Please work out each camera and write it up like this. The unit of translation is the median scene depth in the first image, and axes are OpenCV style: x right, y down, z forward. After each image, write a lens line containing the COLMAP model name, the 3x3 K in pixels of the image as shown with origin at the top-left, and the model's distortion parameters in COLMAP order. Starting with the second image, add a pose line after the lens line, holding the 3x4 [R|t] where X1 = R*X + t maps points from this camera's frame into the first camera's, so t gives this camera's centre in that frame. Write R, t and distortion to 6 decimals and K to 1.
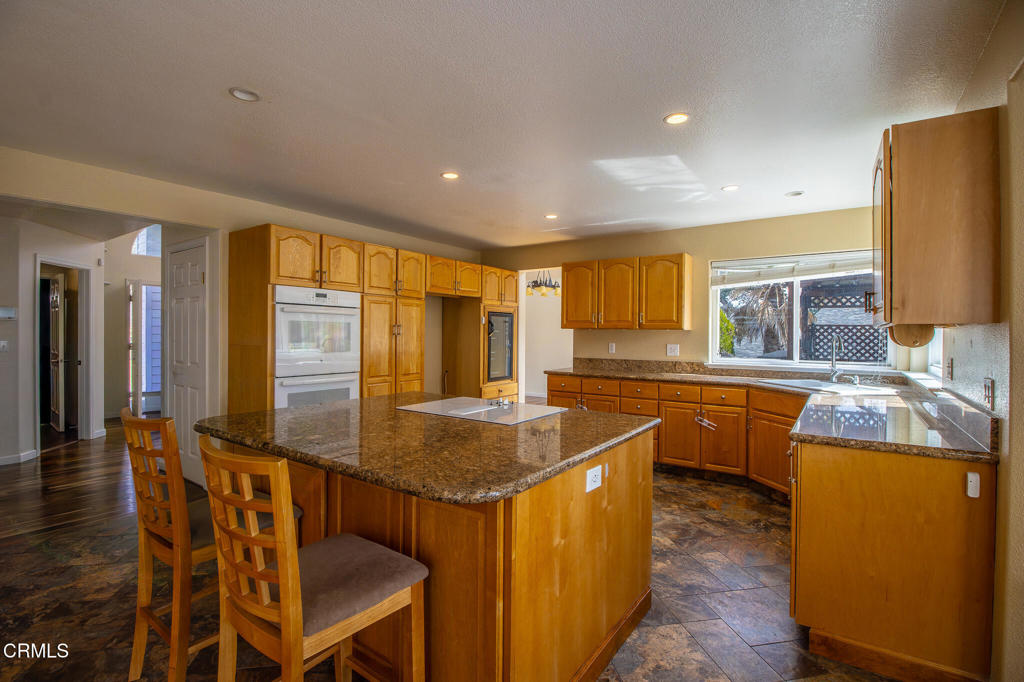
lens RADIAL K [[473.8, 0, 503.4], [0, 473.8, 334.9], [0, 0, 1]] dist [-0.008152, -0.007977]
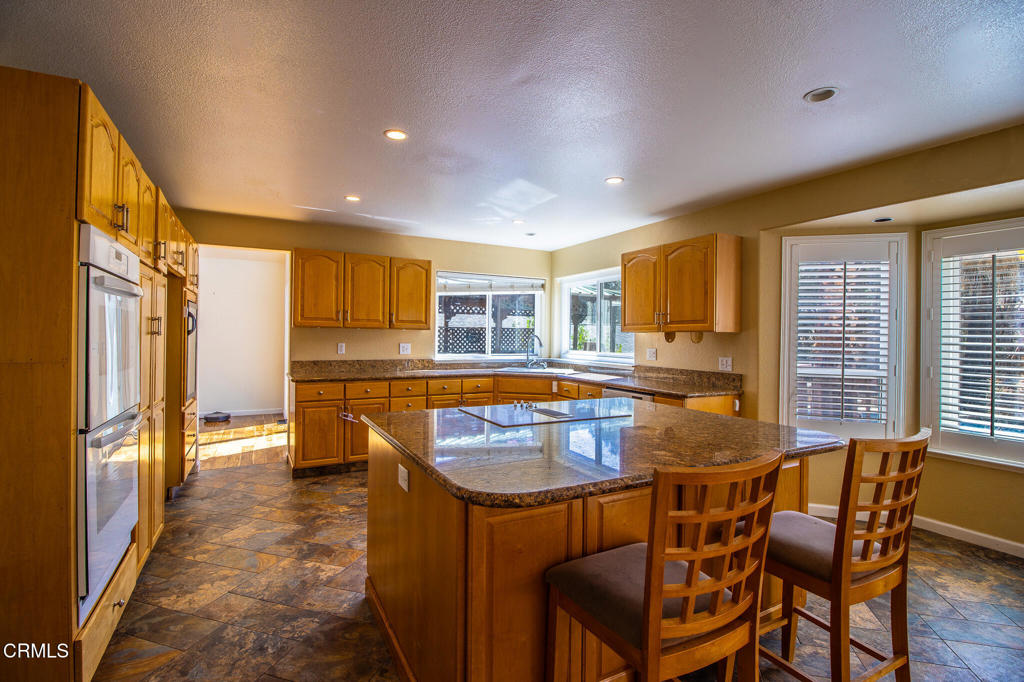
lens RADIAL K [[473.8, 0, 502.0], [0, 473.8, 342.0], [0, 0, 1]] dist [-0.008152, -0.007977]
pose [[0.449173, -0.013871, 0.893337, -0.518995], [-0.007135, 0.999792, 0.019111, -0.005345], [-0.893416, -0.014958, 0.448980, 0.341826]]
